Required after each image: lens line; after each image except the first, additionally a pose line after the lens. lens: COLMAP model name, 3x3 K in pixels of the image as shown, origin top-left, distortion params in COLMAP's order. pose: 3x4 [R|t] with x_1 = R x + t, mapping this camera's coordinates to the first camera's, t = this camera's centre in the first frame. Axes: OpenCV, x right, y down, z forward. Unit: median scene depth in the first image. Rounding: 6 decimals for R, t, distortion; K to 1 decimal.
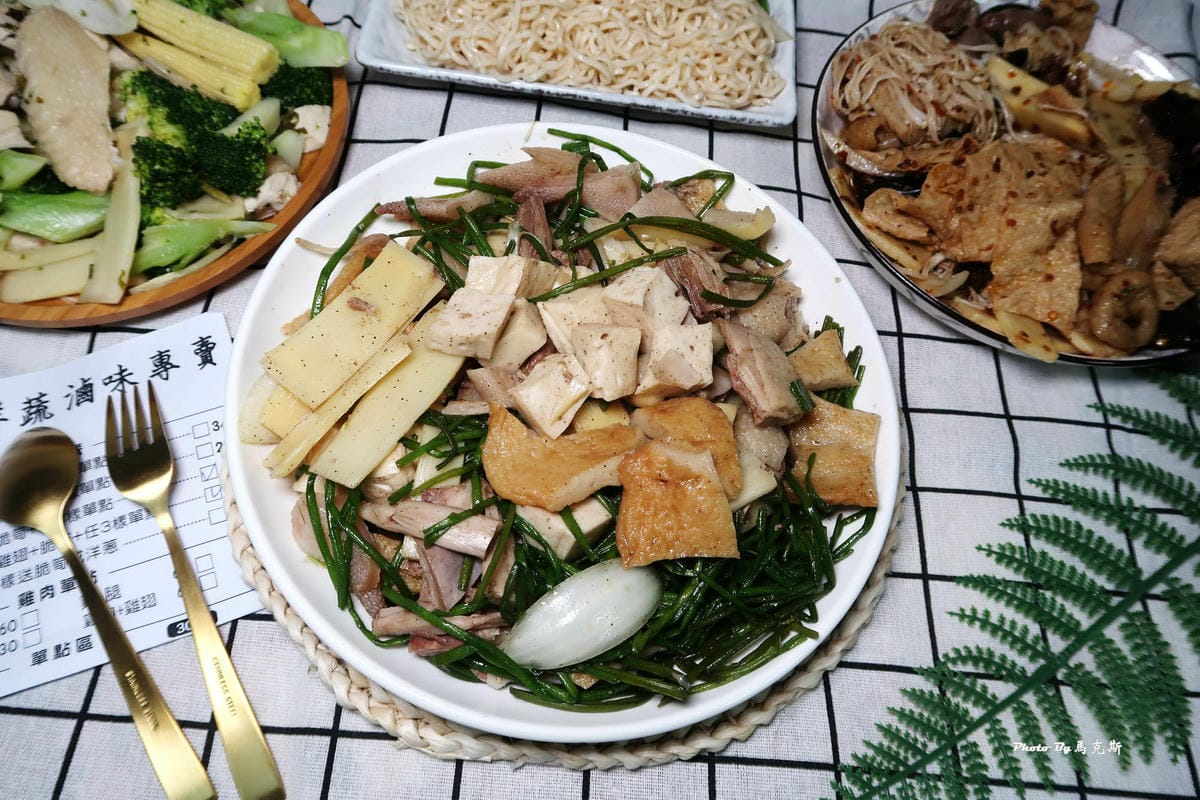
lens RADIAL K [[838.2, 0, 597.7], [0, 838.2, 396.7], [0, 0, 1]] dist [-0.042190, 0.015987]
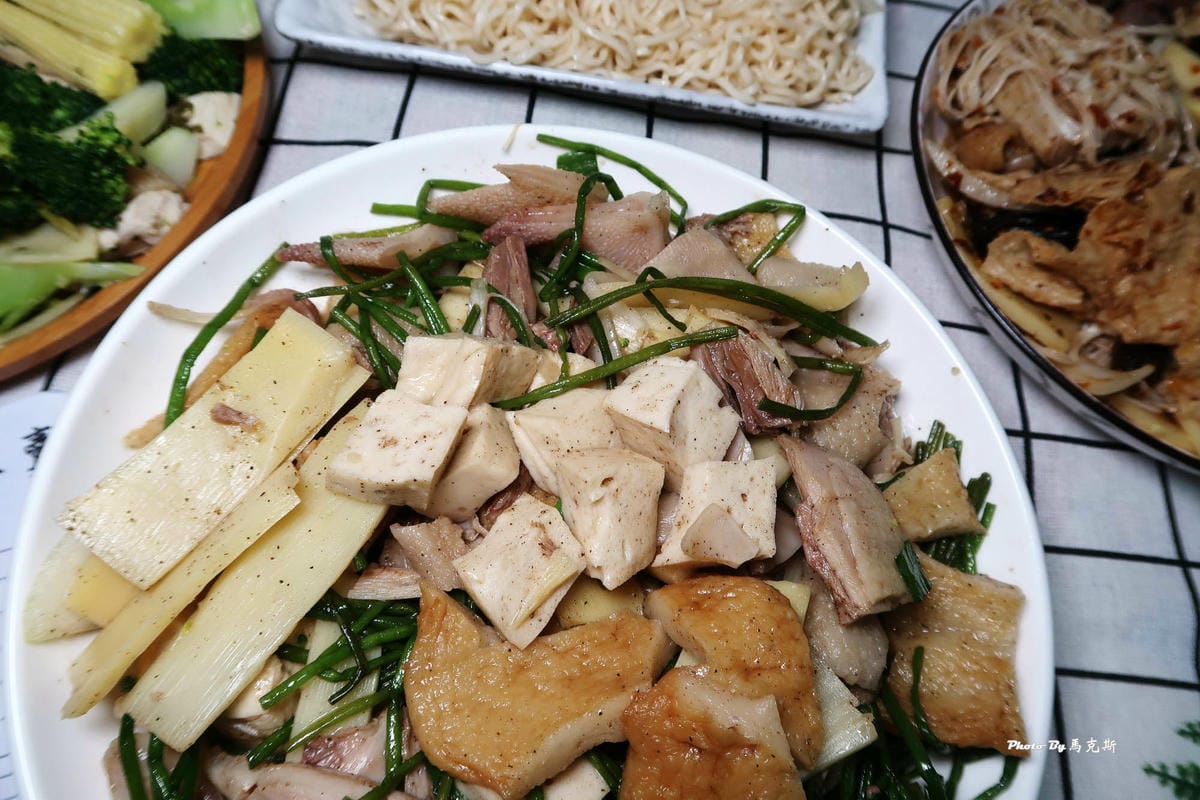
lens RADIAL K [[838.2, 0, 598.9], [0, 838.2, 393.0], [0, 0, 1]] dist [-0.042190, 0.015987]
pose [[0.999500, 0.025934, -0.018098, 0.010171], [-0.025432, 0.999300, 0.027438, -0.136025], [0.018796, -0.026964, 0.999460, 0.323342]]
